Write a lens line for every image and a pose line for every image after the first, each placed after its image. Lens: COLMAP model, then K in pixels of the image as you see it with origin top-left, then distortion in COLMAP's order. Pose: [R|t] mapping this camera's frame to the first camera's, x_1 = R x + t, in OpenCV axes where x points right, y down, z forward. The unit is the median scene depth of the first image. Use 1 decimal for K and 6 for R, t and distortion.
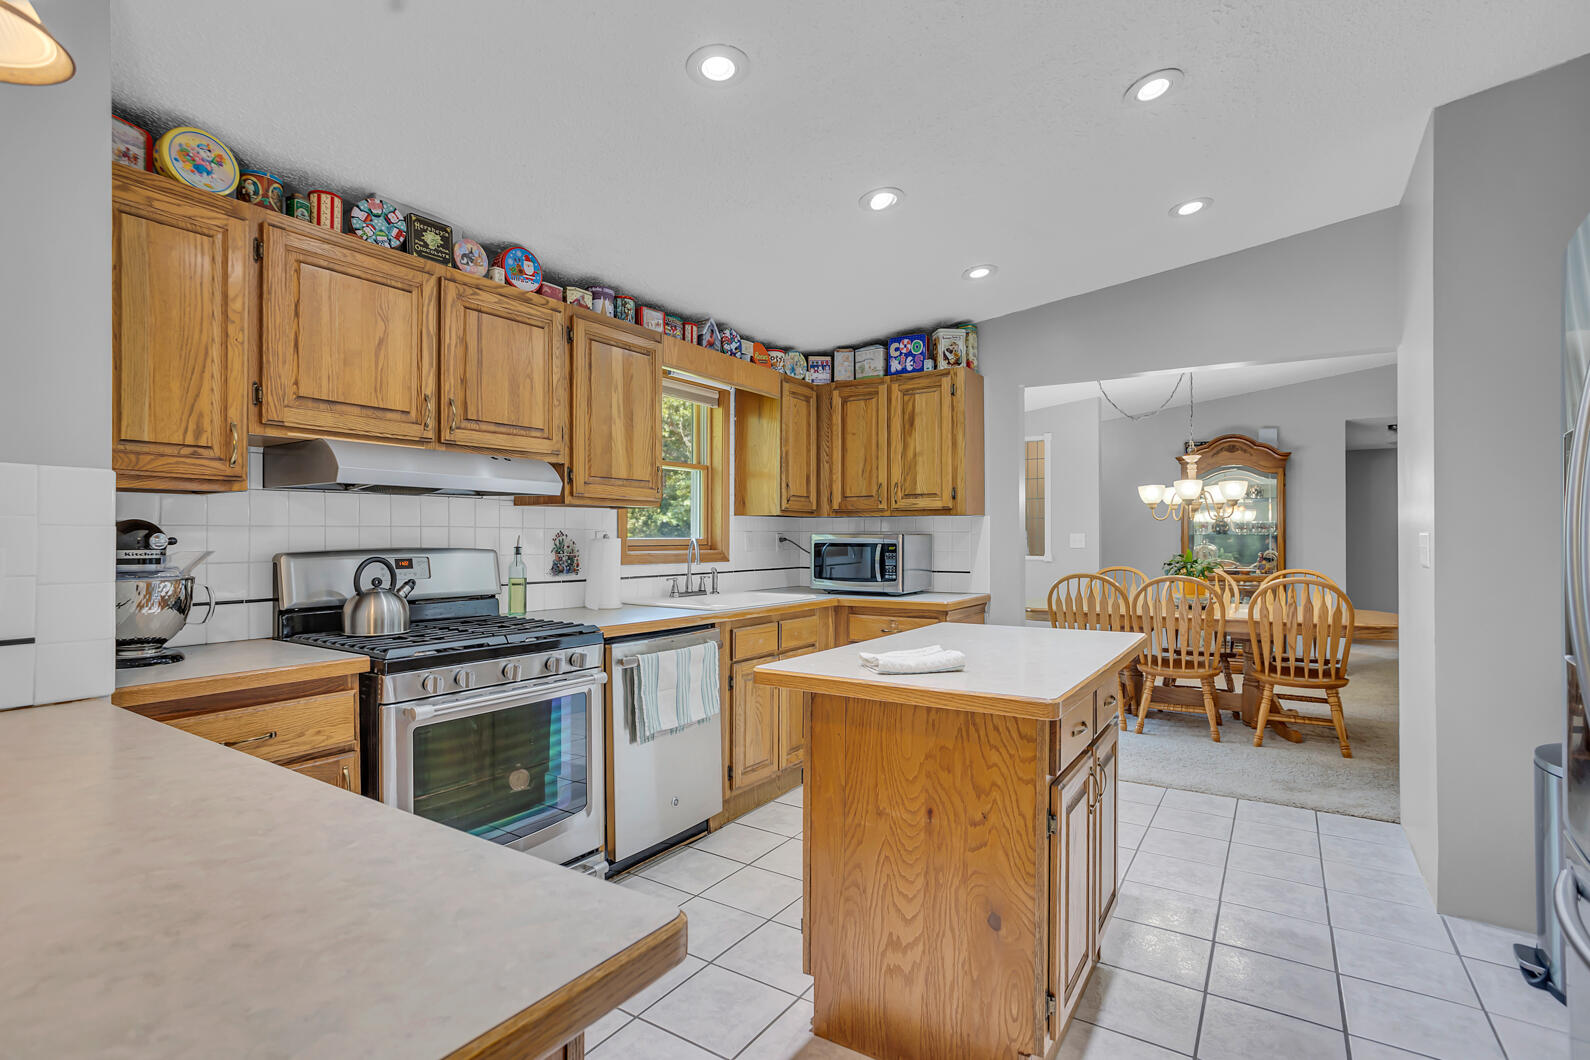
lens RADIAL K [[766.3, 0, 795.0], [0, 766.3, 530.0], [0, 0, 1]] dist [-0.025306, 0.000266]
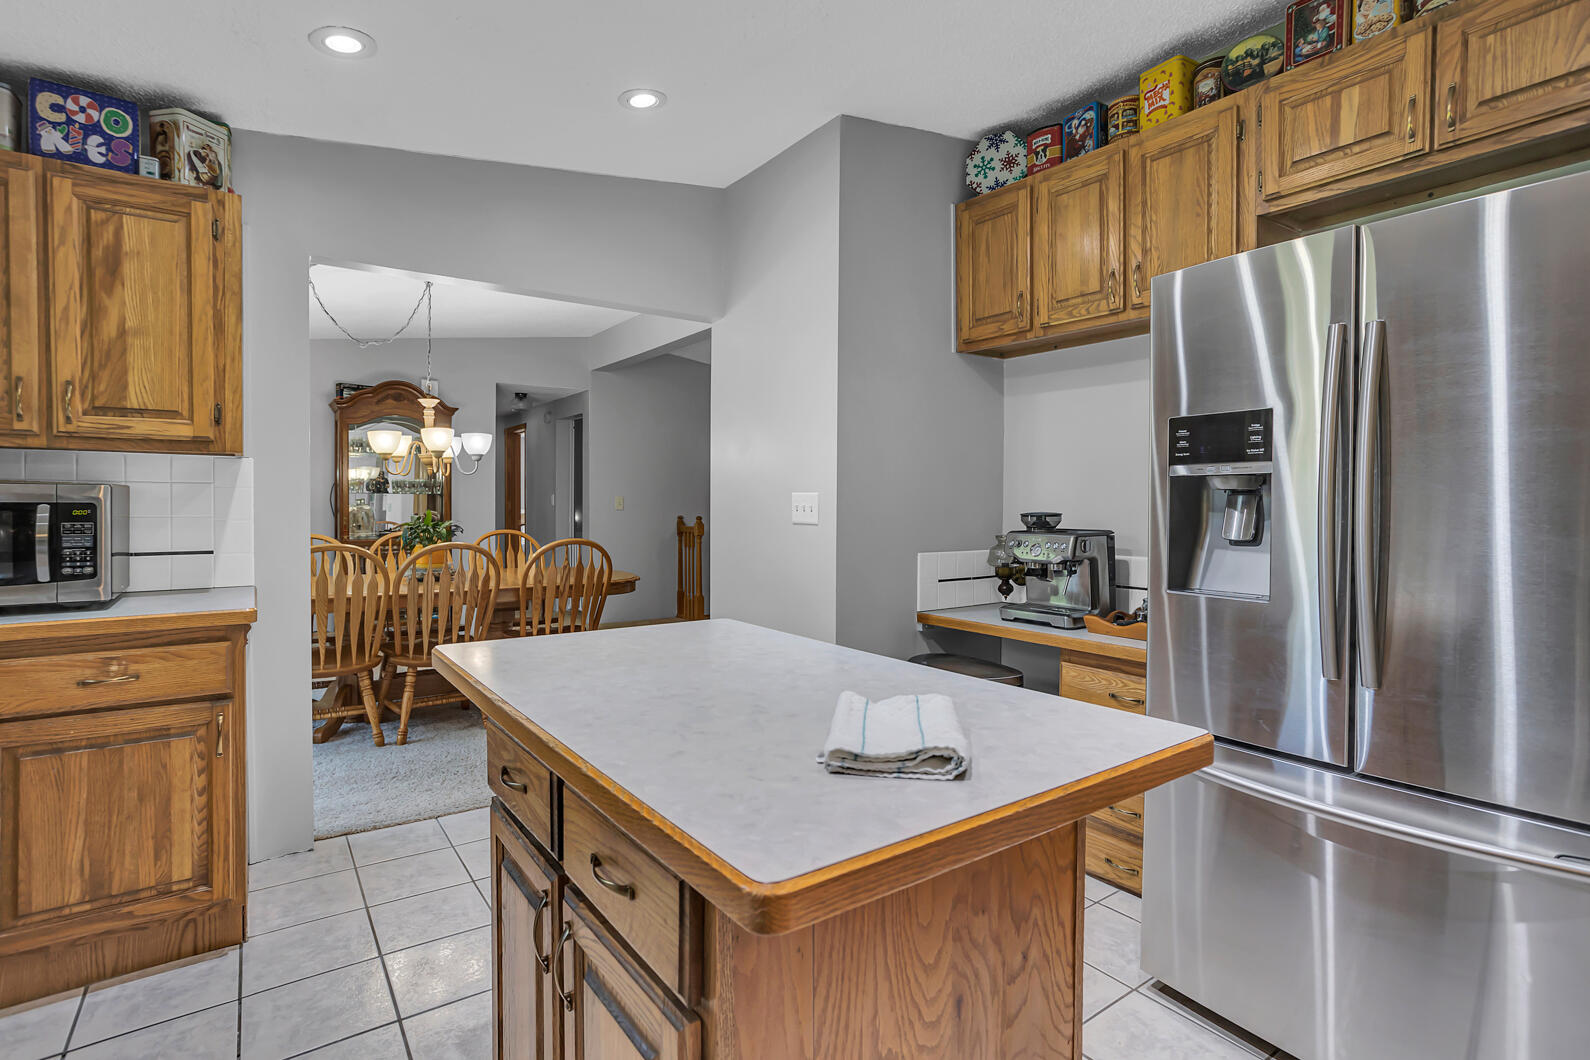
lens RADIAL K [[772.2, 0, 814.1], [0, 772.2, 519.3], [0, 0, 1]] dist [-0.045768, 0.019109]
pose [[0.370465, -0.019243, 0.928647, -0.142176], [-0.015892, 0.999508, 0.027052, 0.007092], [-0.928711, -0.024780, 0.369976, 0.369380]]
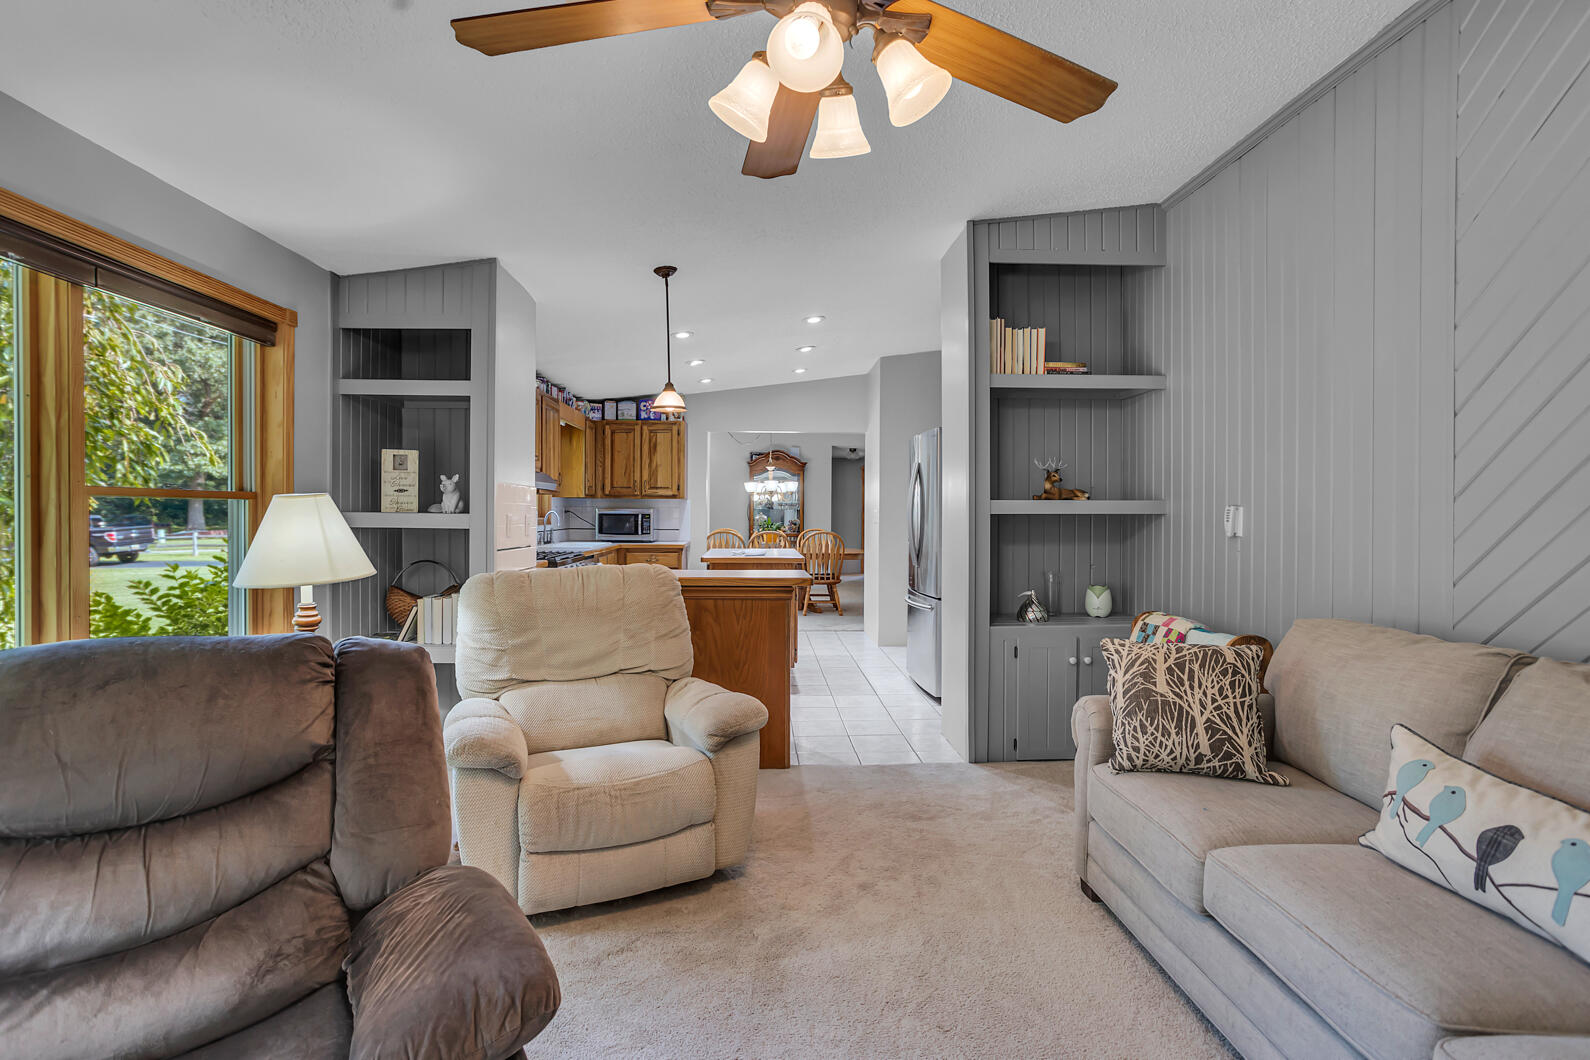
lens RADIAL K [[772.2, 0, 814.1], [0, 772.2, 519.3], [0, 0, 1]] dist [-0.045768, 0.019109]
pose [[0.811971, 0.000493, 0.583698, -0.609622], [-0.012510, 0.999785, 0.016559, -0.004966], [-0.583564, -0.020748, 0.811802, -0.719846]]
